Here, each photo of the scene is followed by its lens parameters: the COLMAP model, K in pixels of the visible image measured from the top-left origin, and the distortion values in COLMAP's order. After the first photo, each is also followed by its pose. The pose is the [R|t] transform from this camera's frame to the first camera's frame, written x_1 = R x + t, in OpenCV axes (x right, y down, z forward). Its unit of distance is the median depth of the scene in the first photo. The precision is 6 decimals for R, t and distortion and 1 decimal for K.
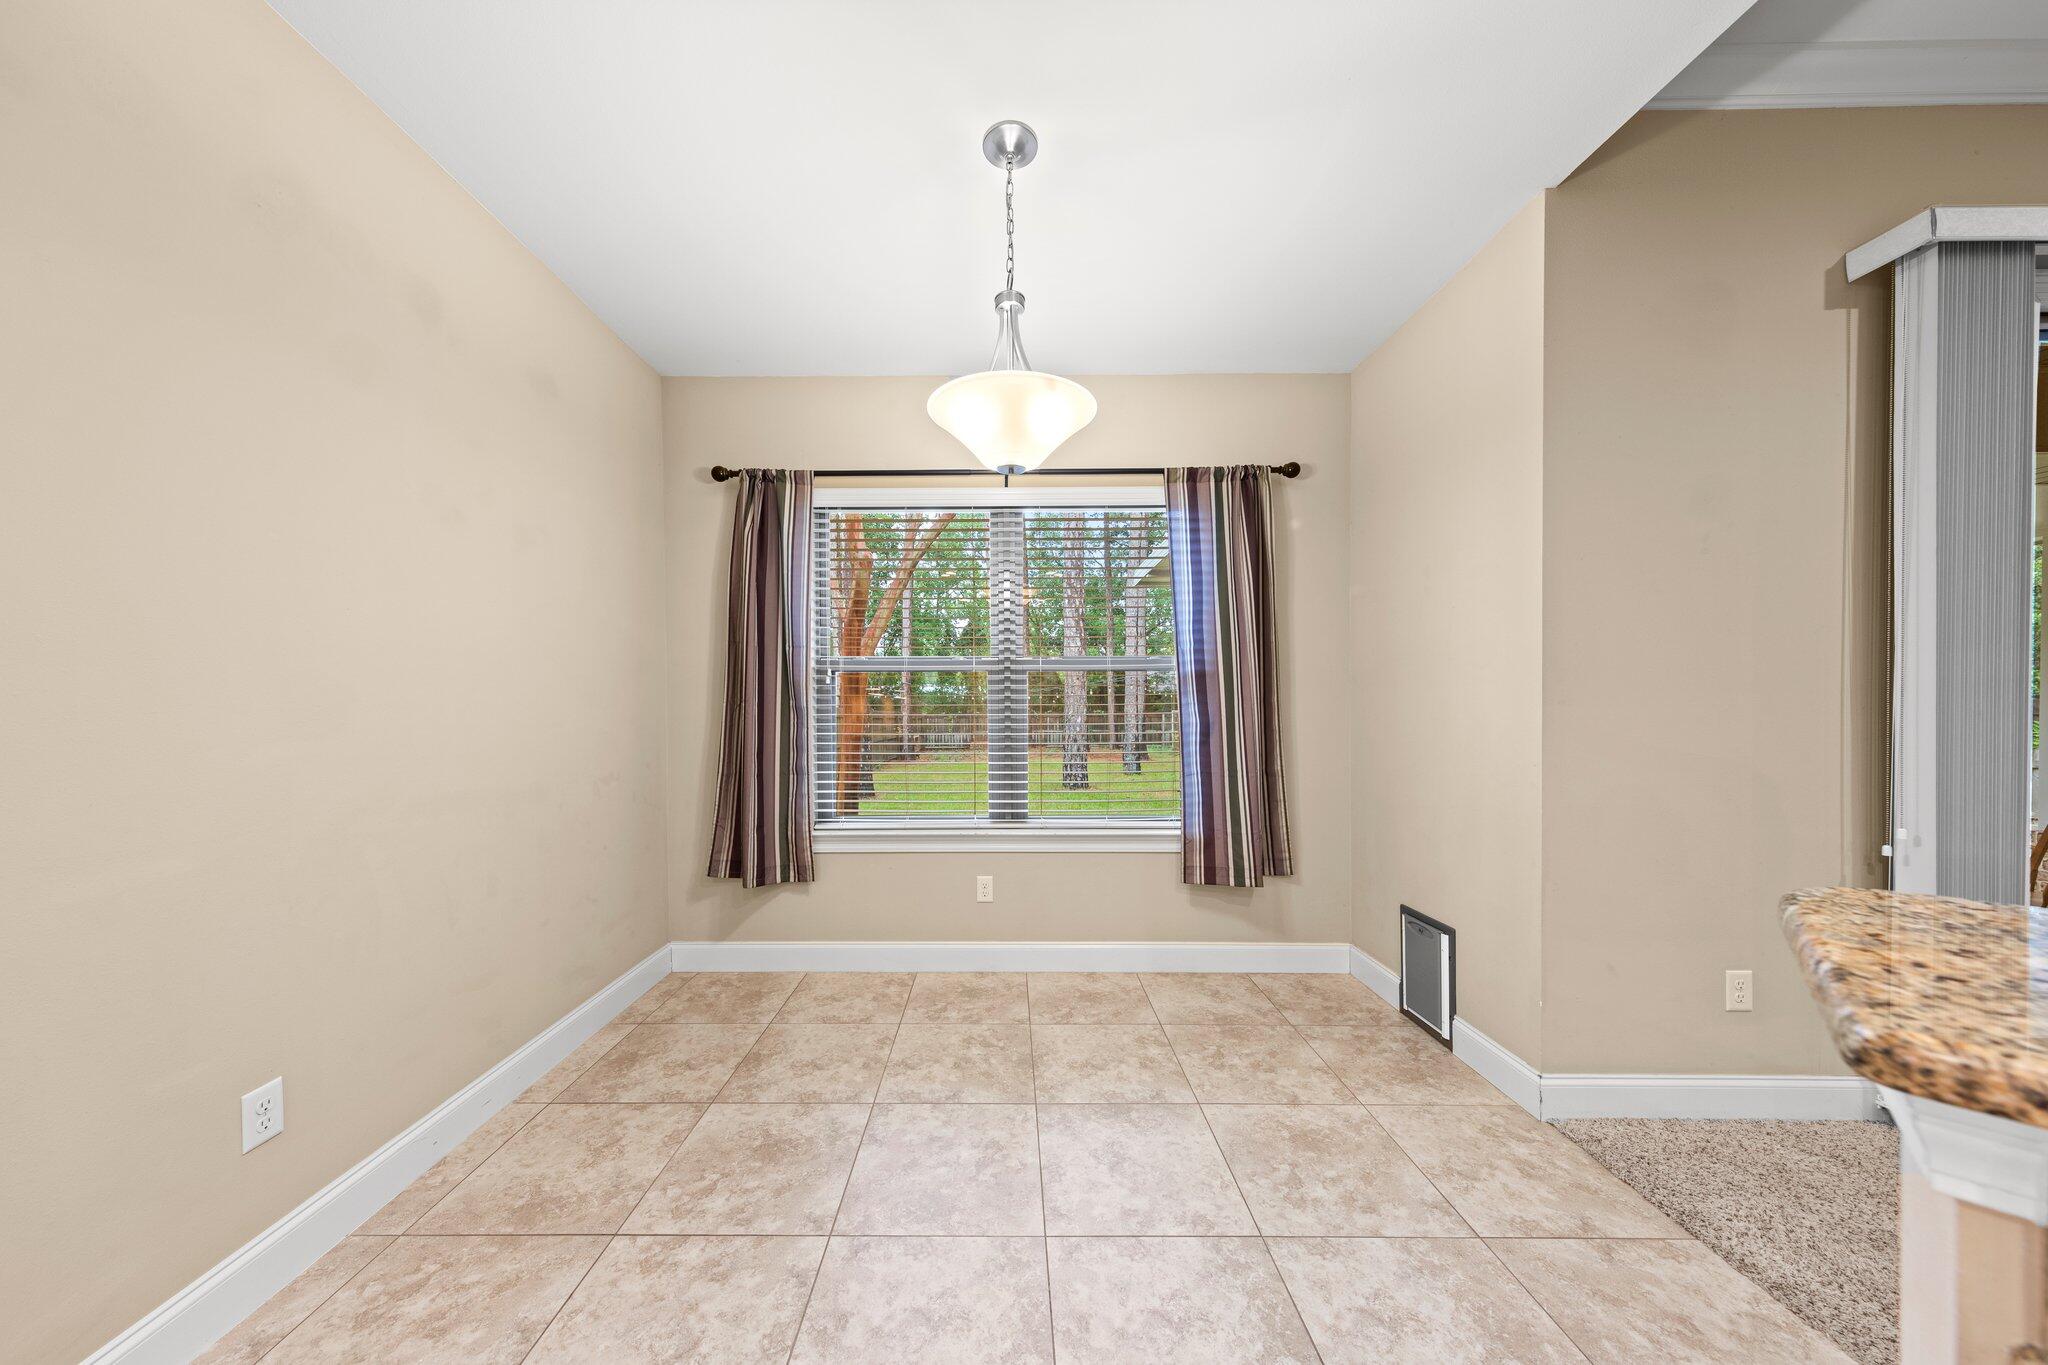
lens RADIAL K [[648.8, 0, 994.5], [0, 648.8, 714.0], [0, 0, 1]] dist [0.006367, -0.000631]
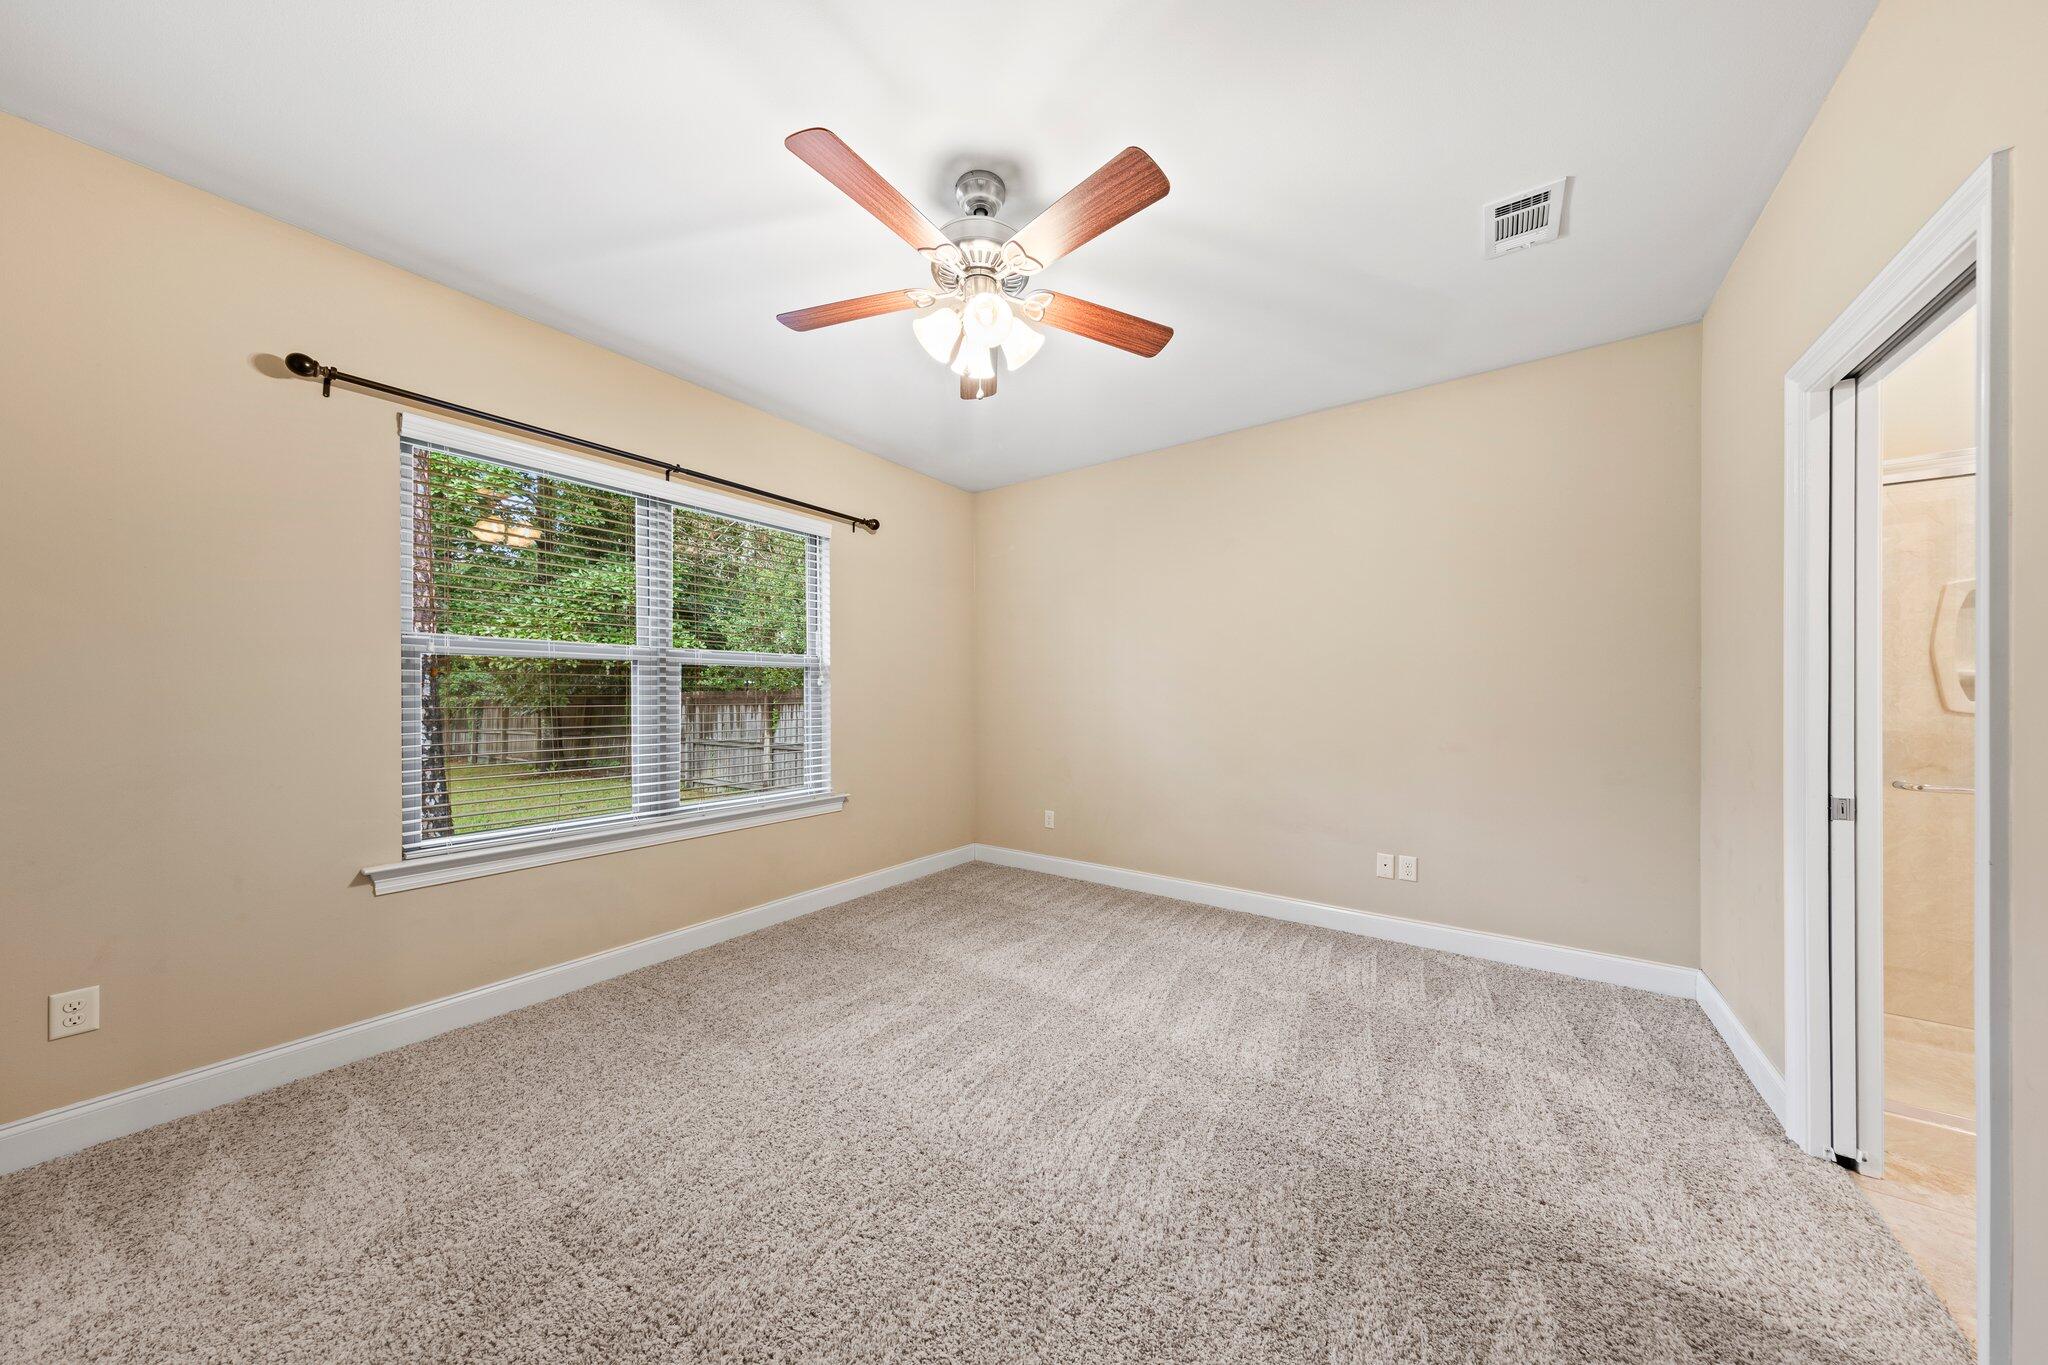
lens RADIAL K [[648.8, 0, 1025.9], [0, 648.8, 692.5], [0, 0, 1]] dist [0.006367, -0.000631]
pose [[0.569065, 0.005366, 0.822275, -0.517219], [0.001883, 0.999968, -0.007828, -0.010683], [-0.822290, 0.006003, 0.569037, -0.041674]]
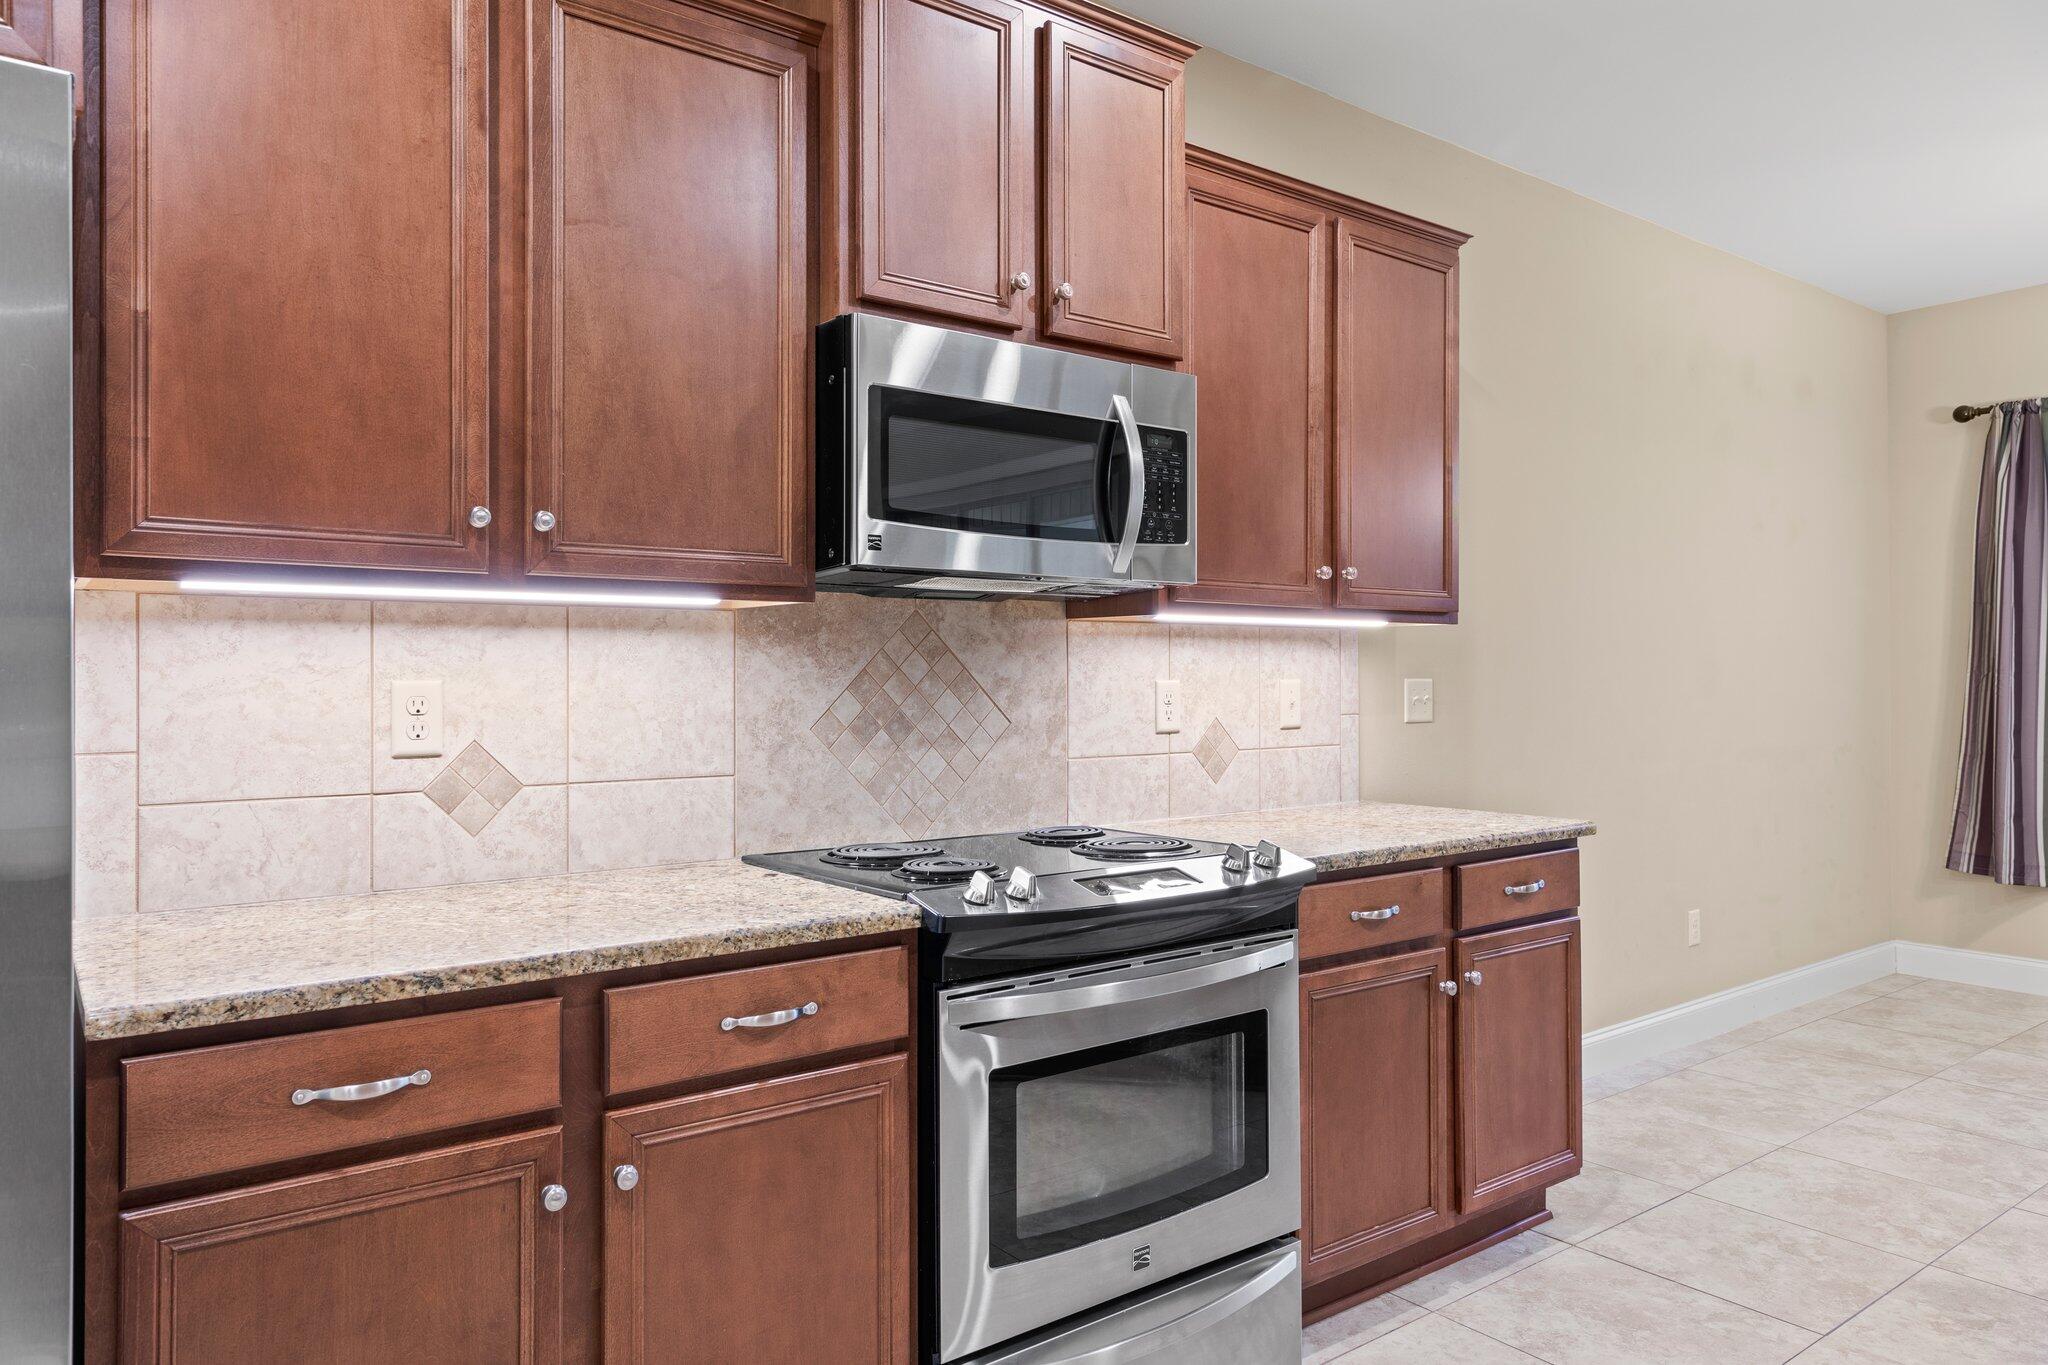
lens RADIAL K [[1321.2, 0, 1019.7], [0, 1321.2, 685.8], [0, 0, 1]] dist [0.015518, -0.007483]
pose [[0.619570, 0.000572, -0.784941, 0.201248], [-0.006751, 0.999967, -0.004600, 0.016950], [0.784912, 0.008150, 0.619554, -1.124377]]
